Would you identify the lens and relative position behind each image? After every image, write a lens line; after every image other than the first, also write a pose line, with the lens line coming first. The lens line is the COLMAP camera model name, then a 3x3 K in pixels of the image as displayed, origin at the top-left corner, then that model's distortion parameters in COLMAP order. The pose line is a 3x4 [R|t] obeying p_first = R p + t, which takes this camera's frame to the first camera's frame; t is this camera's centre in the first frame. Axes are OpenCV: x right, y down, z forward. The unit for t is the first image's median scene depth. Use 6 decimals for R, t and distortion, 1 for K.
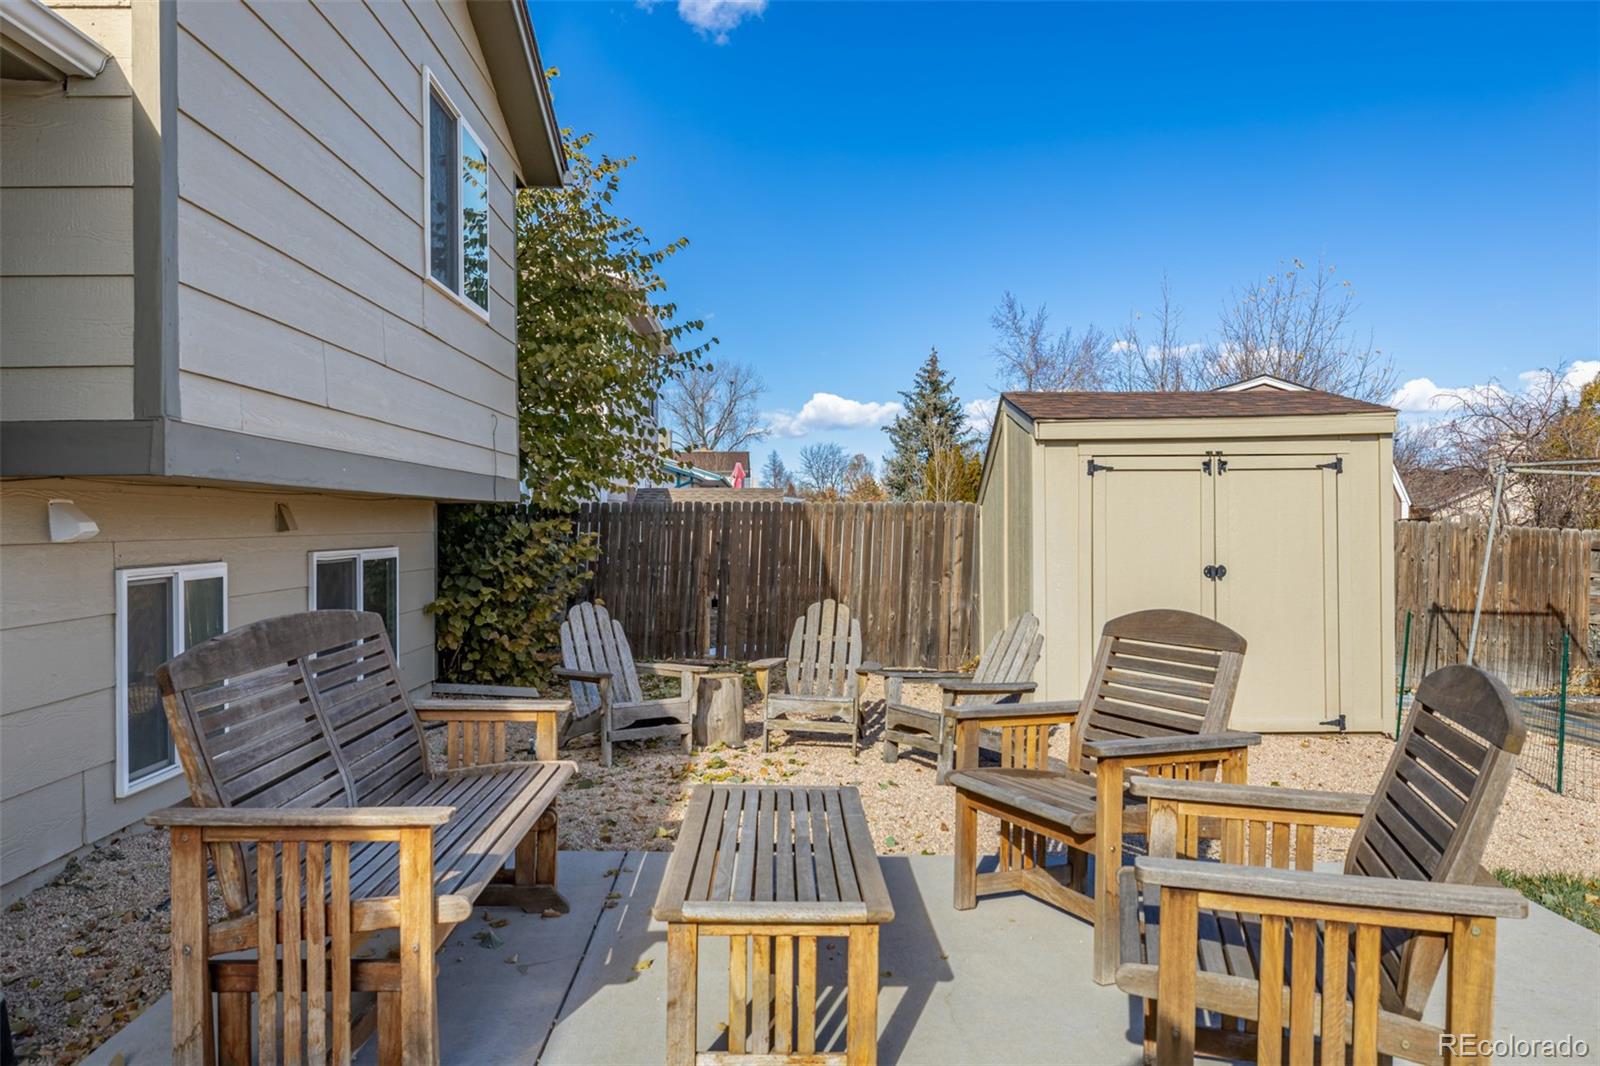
lens RADIAL K [[1186.6, 0, 794.5], [0, 1186.6, 520.1], [0, 0, 1]] dist [0.000999, -0.008173]
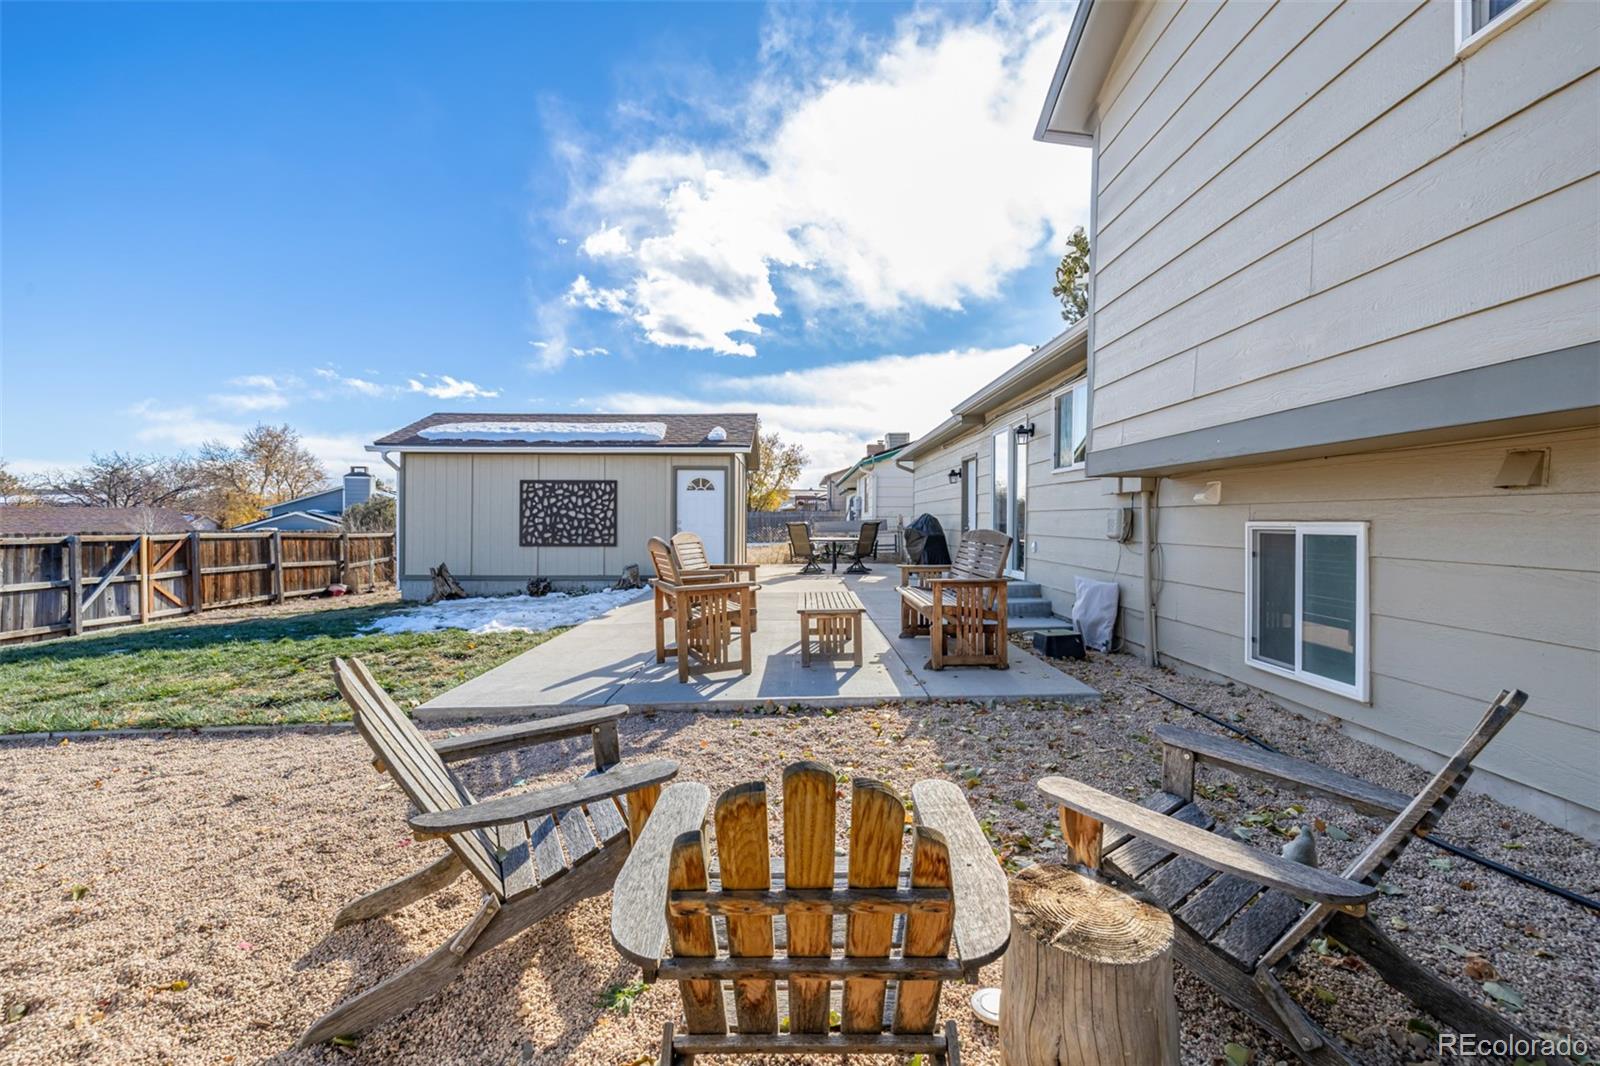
lens RADIAL K [[673.9, 0, 805.1], [0, 673.9, 524.3], [0, 0, 1]] dist [-0.002651, 0.000506]
pose [[-0.999786, 0.003713, 0.020338, 0.001583], [0.003881, 0.999959, 0.008213, 0.018041], [-0.020306, 0.008290, -0.999759, 0.953753]]
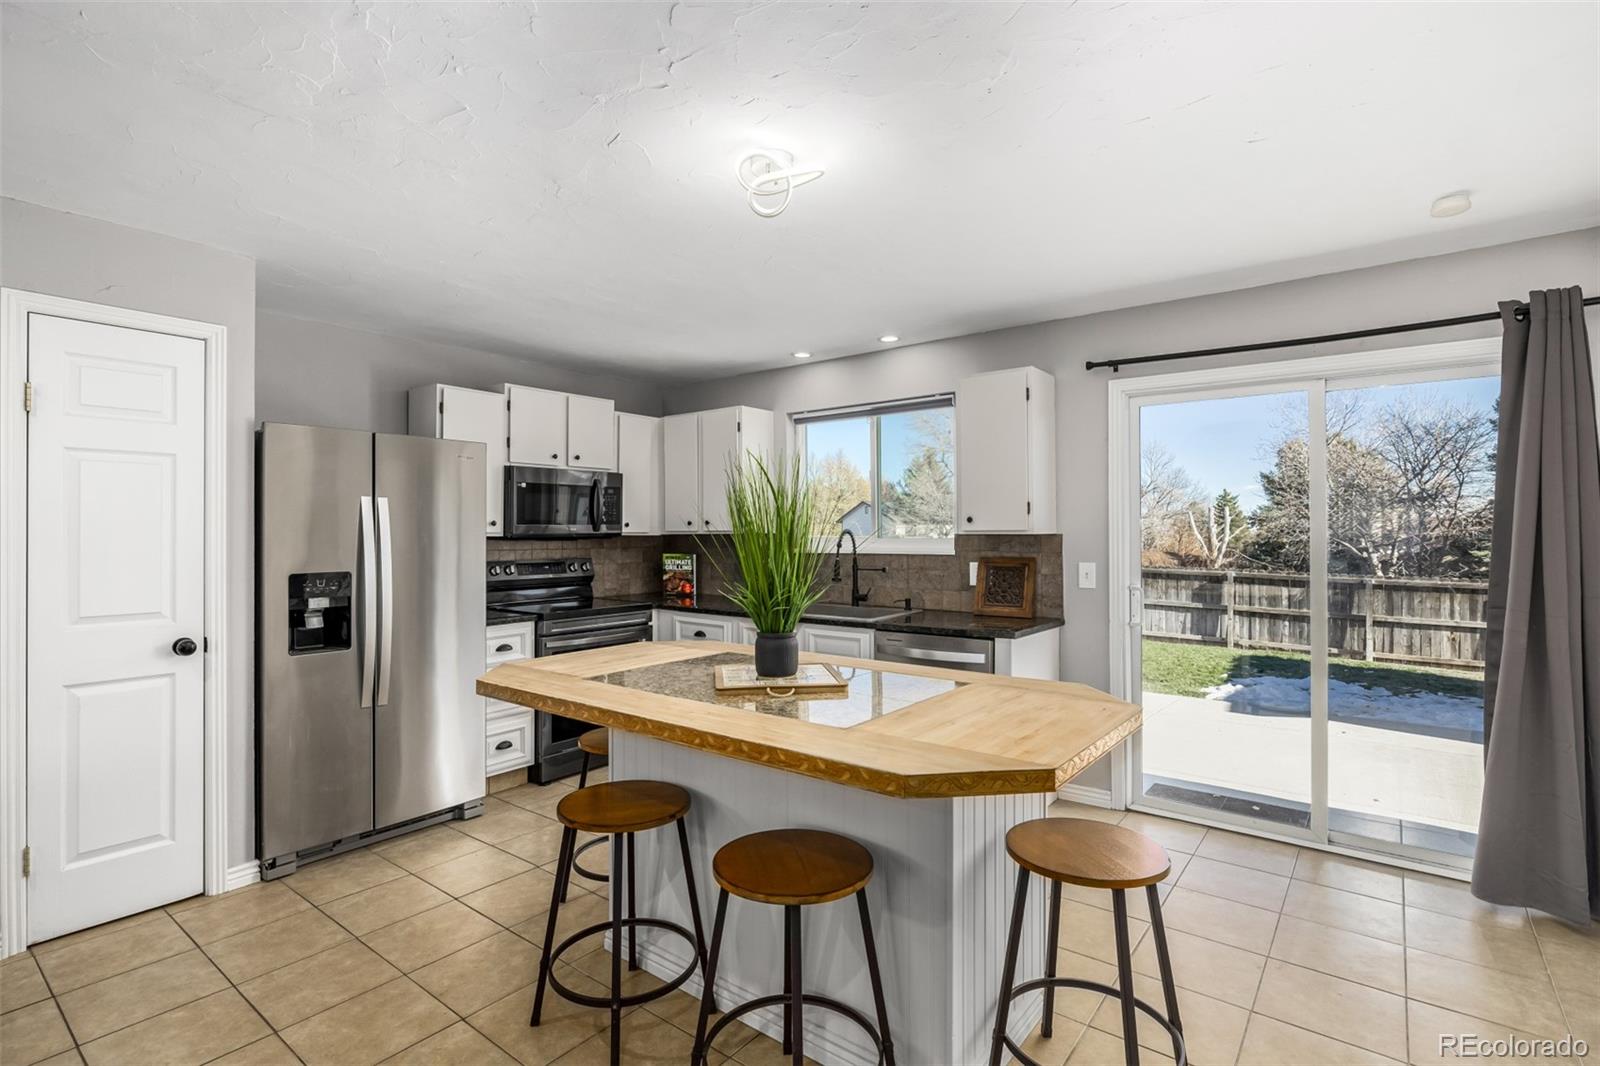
lens RADIAL K [[761.5, 0, 793.0], [0, 761.5, 529.8], [0, 0, 1]] dist [-0.007741, 0.001228]
pose [[0.629151, 0.009564, 0.777224, -0.700721], [-0.002071, 0.999941, -0.010629, -0.041934], [-0.777280, 0.005077, 0.629134, -0.059550]]
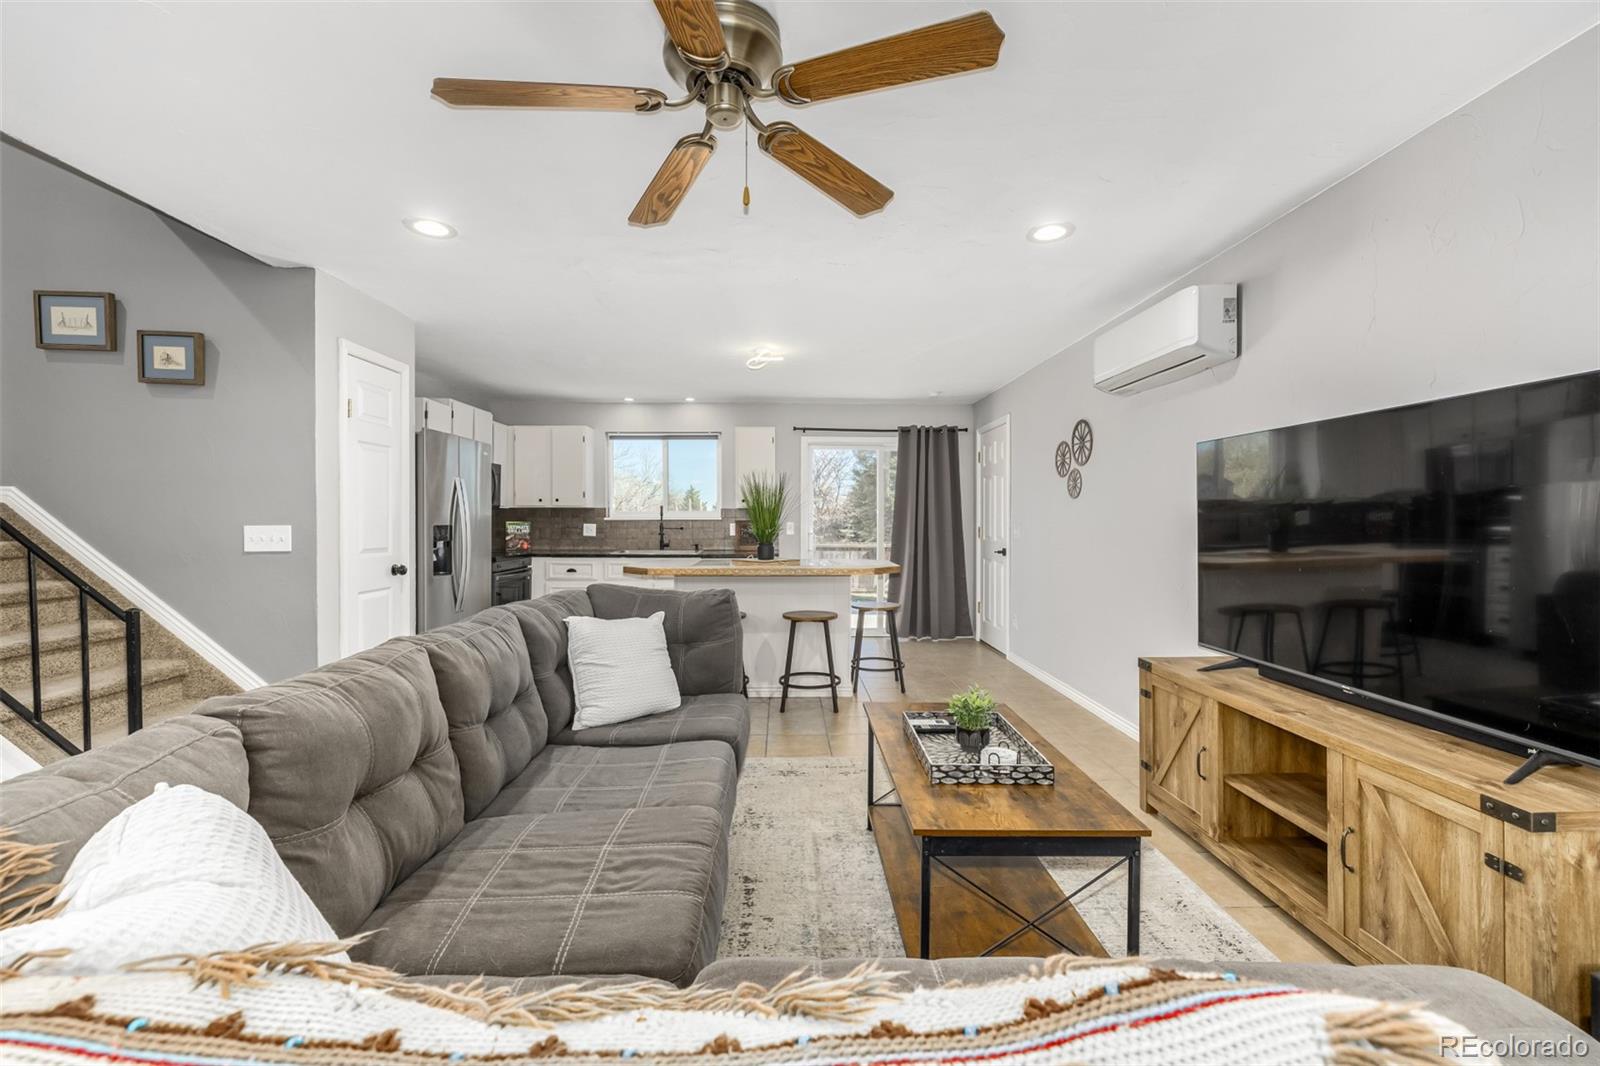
lens RADIAL K [[673.9, 0, 797.0], [0, 673.9, 529.9], [0, 0, 1]] dist [-0.002651, 0.000506]
pose [[-0.004475, -0.009044, 0.999949, -1.038559], [-0.000744, 0.999959, 0.009041, -0.027374], [-0.999990, -0.000703, -0.004482, 0.070385]]
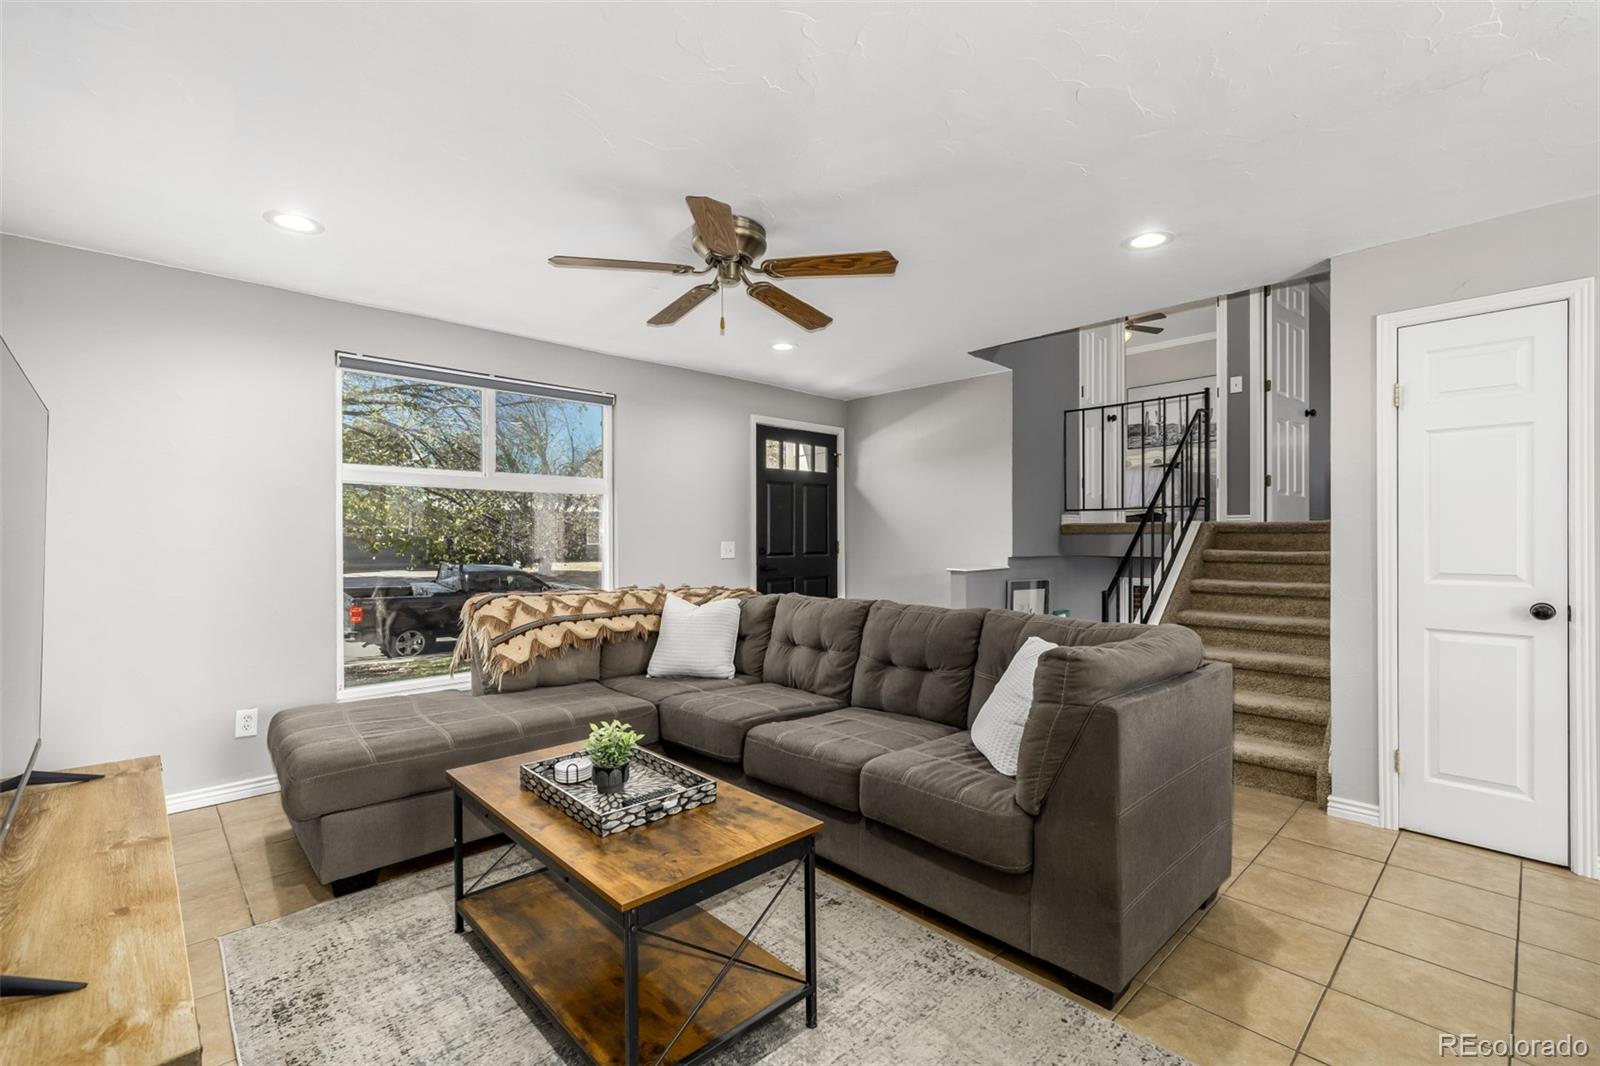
lens RADIAL K [[693.4, 0, 795.4], [0, 693.4, 541.5], [0, 0, 1]] dist [0.001515, 0.000861]
pose [[0.674072, 0.011952, -0.738569, -0.614820], [-0.002382, 0.999899, 0.014006, -0.029582], [0.738662, -0.007682, 0.674033, -0.091336]]
